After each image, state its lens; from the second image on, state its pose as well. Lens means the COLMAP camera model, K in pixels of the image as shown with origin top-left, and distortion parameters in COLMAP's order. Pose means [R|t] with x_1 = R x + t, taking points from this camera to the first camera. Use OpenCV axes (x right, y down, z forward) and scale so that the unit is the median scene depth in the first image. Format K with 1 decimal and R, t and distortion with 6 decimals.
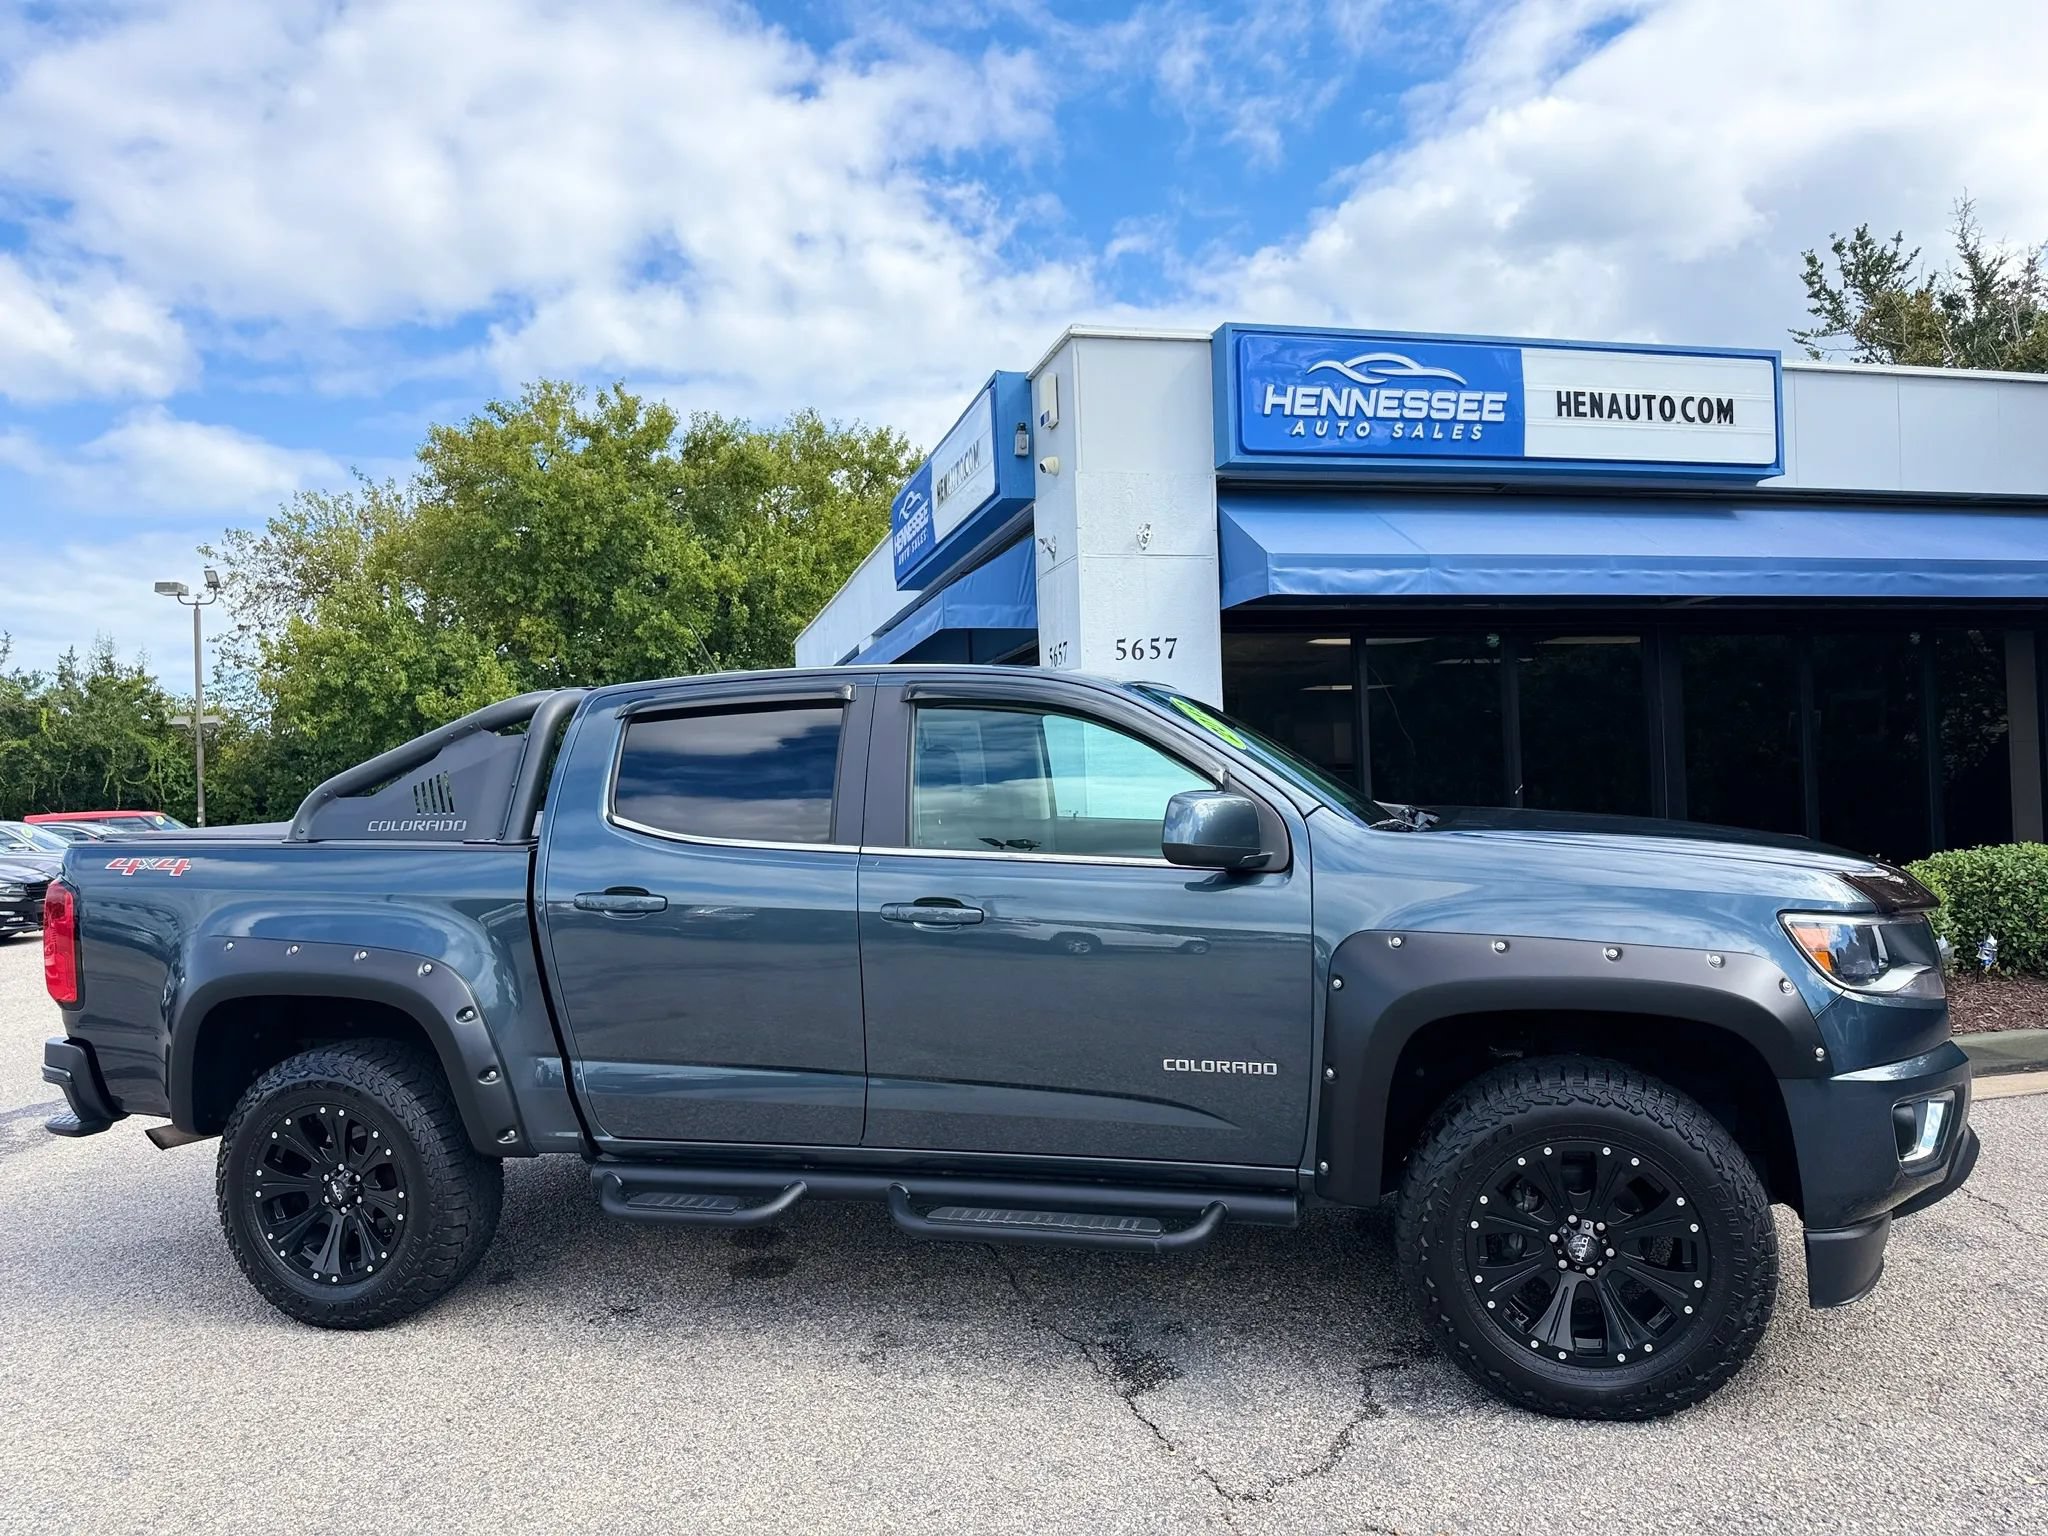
lens RADIAL K [[1450.4, 0, 1015.9], [0, 1450.4, 776.6], [0, 0, 1]] dist [0.075351, -0.115056]
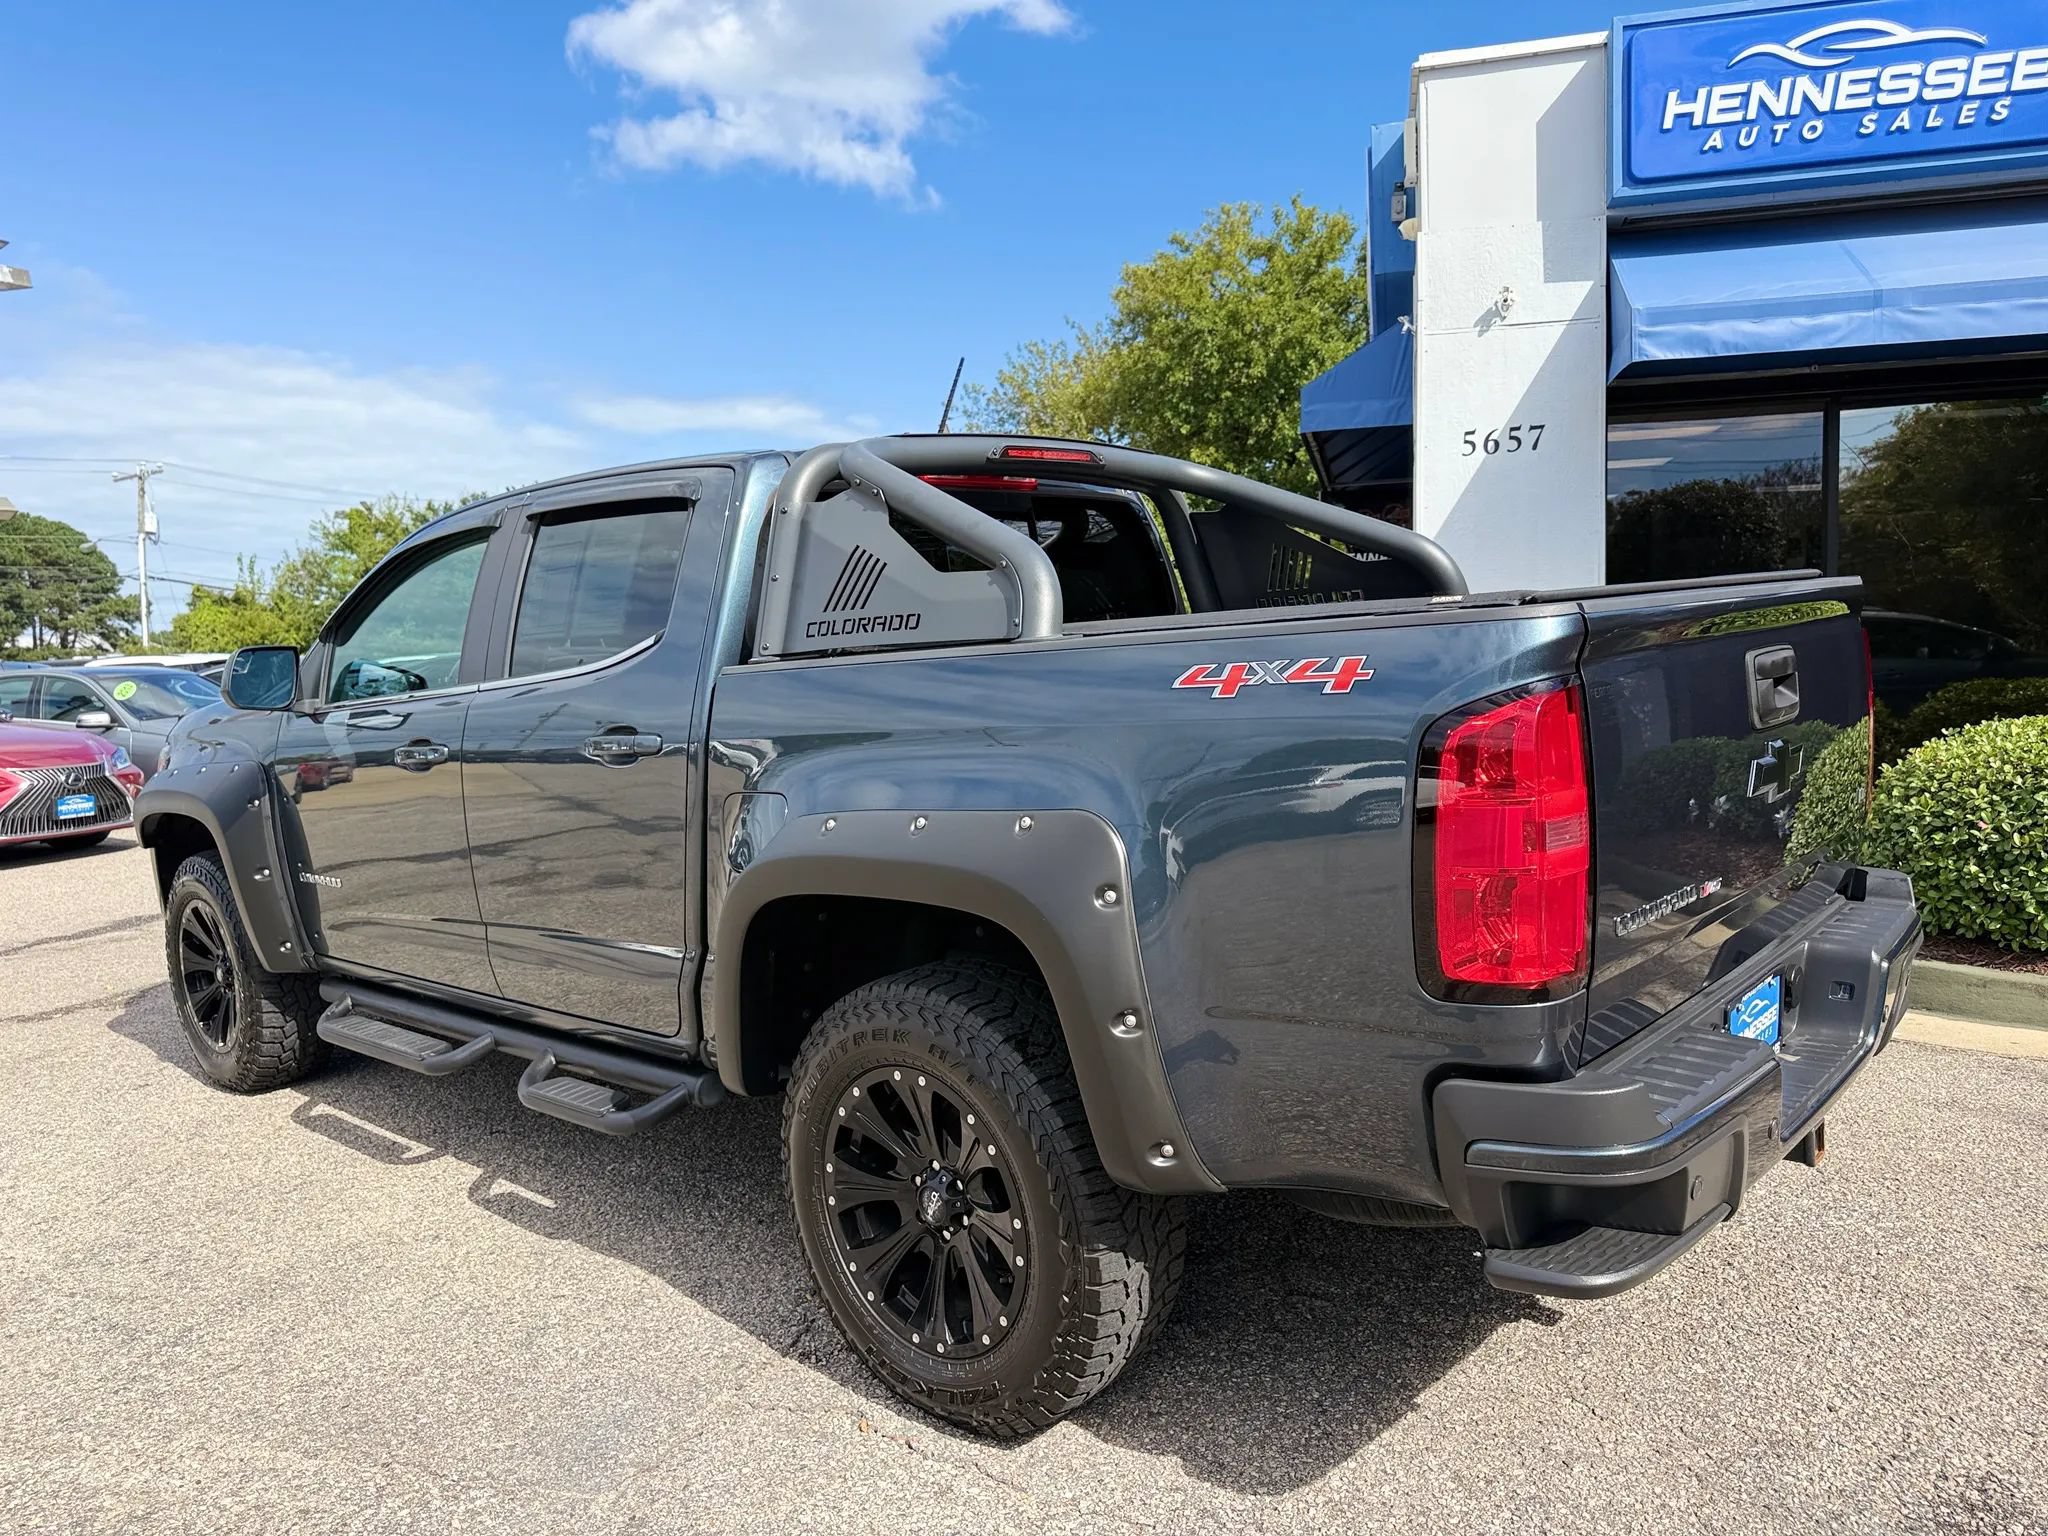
lens RADIAL K [[1463.5, 0, 1026.0], [0, 1463.5, 777.0], [0, 0, 1]] dist [0.008204, -0.008496]
pose [[0.876858, 0.047339, -0.478412, 0.245196], [0.009296, 0.993285, 0.115323, 0.004697], [0.480659, -0.105569, 0.870530, 0.097494]]
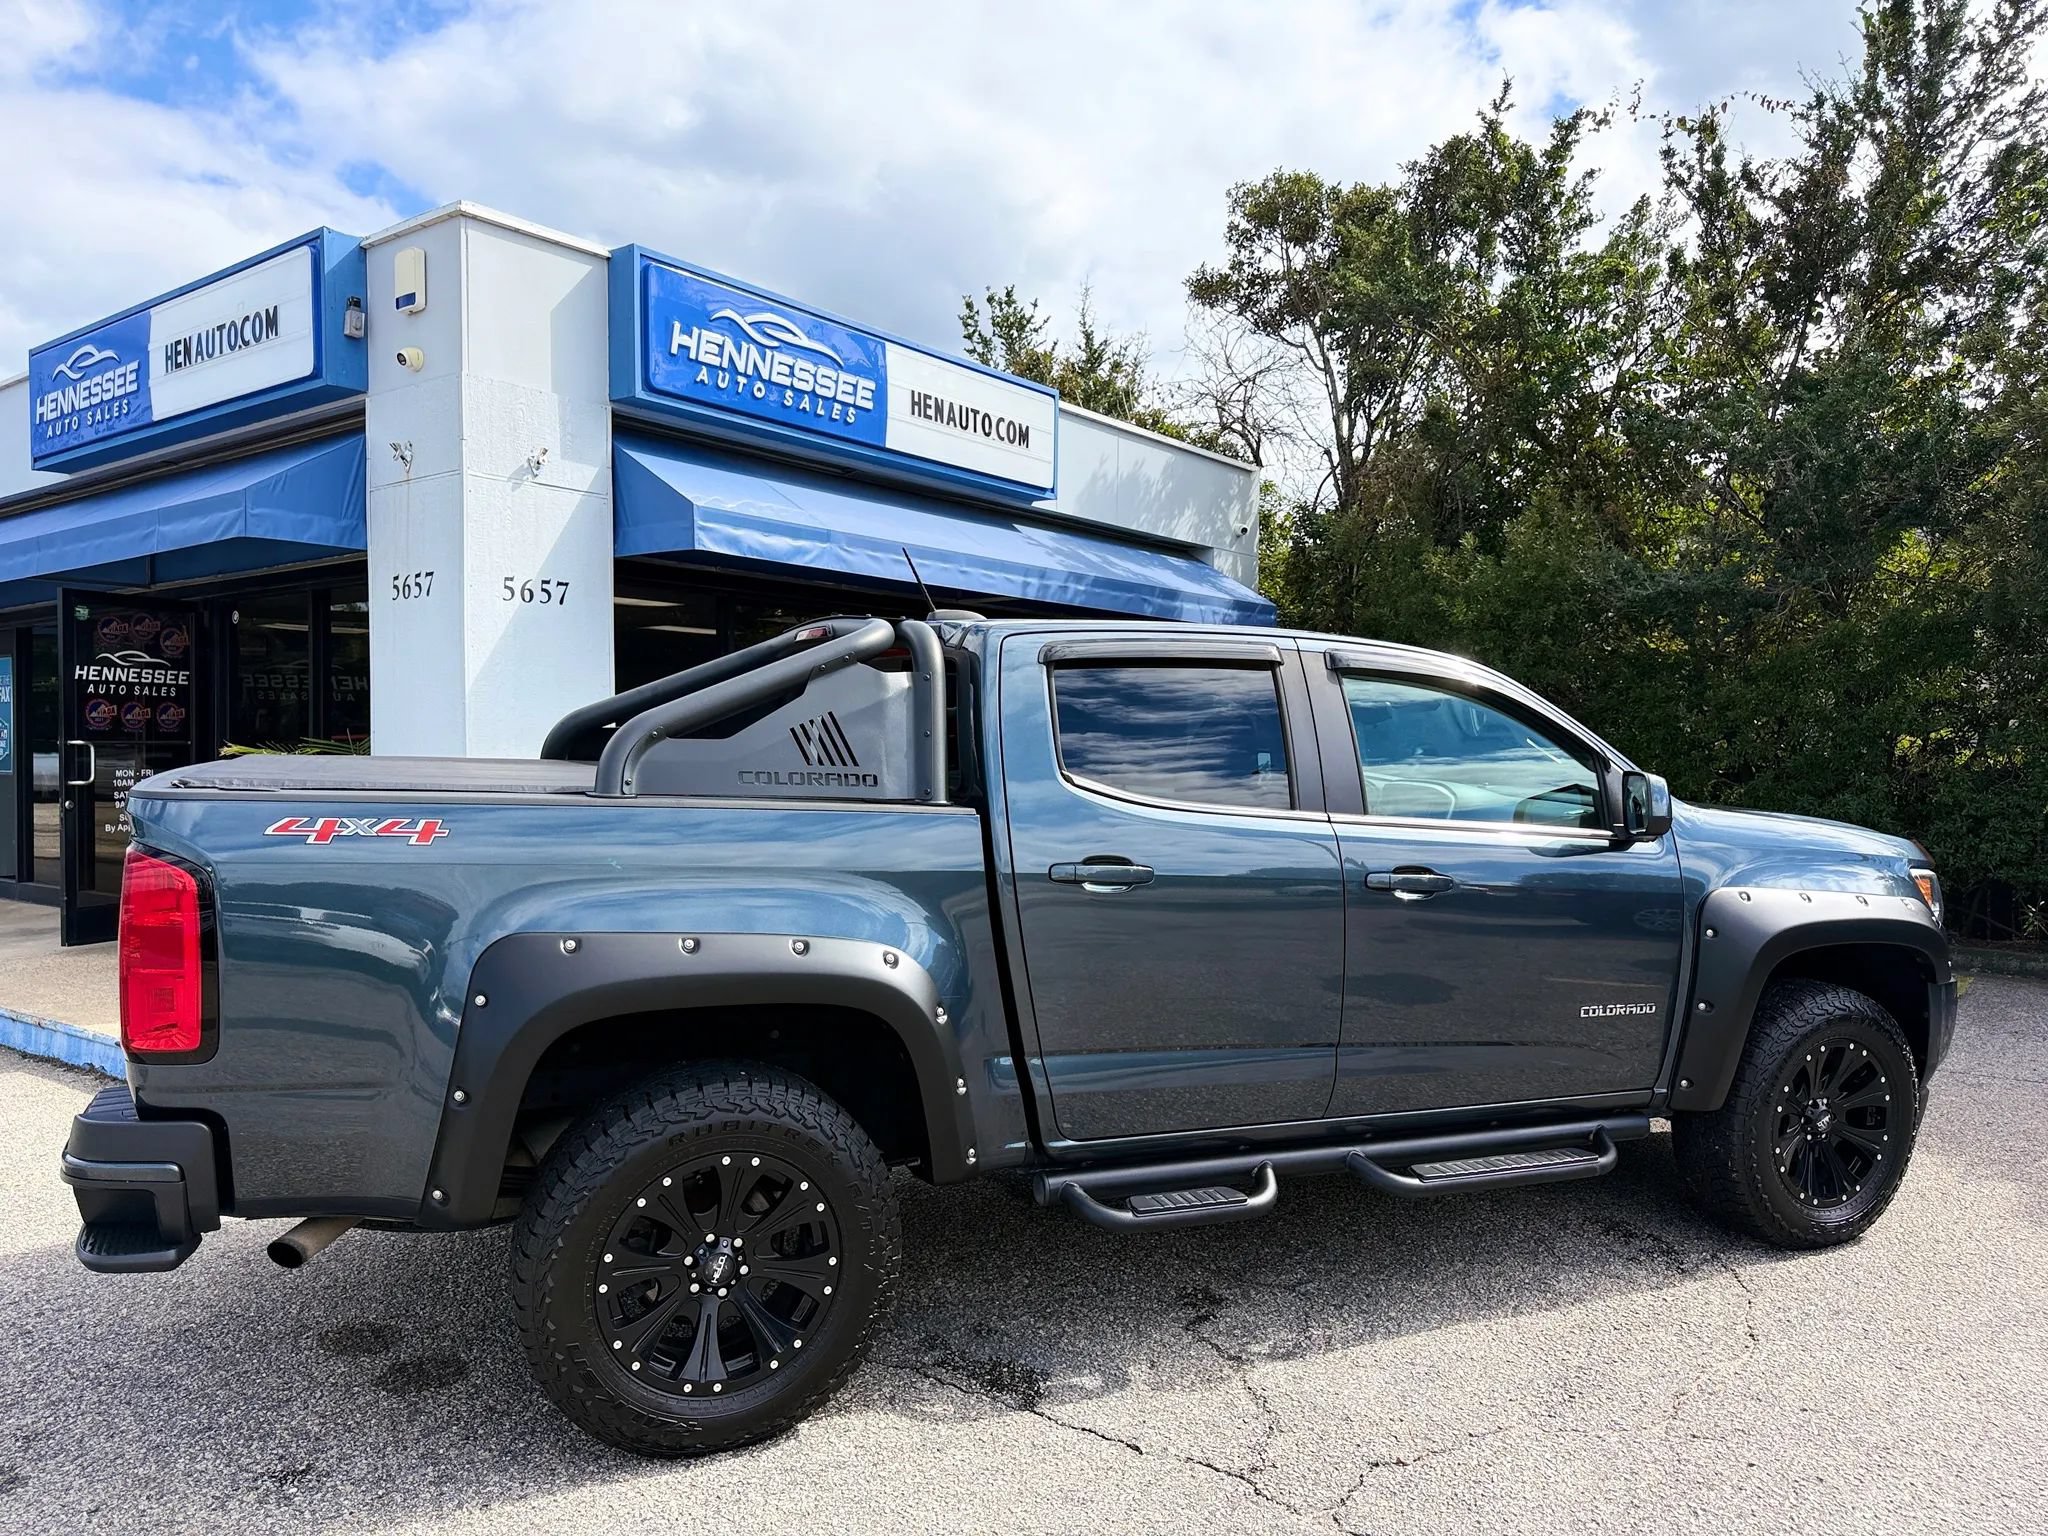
lens RADIAL K [[1443.5, 0, 1046.3], [0, 1443.5, 774.1], [0, 0, 1]] dist [0.089449, -0.141374]
pose [[0.776914, 0.024641, 0.629124, -0.206309], [-0.038973, 0.999200, 0.008992, 0.001970], [-0.628399, -0.031504, 0.777253, 0.109185]]
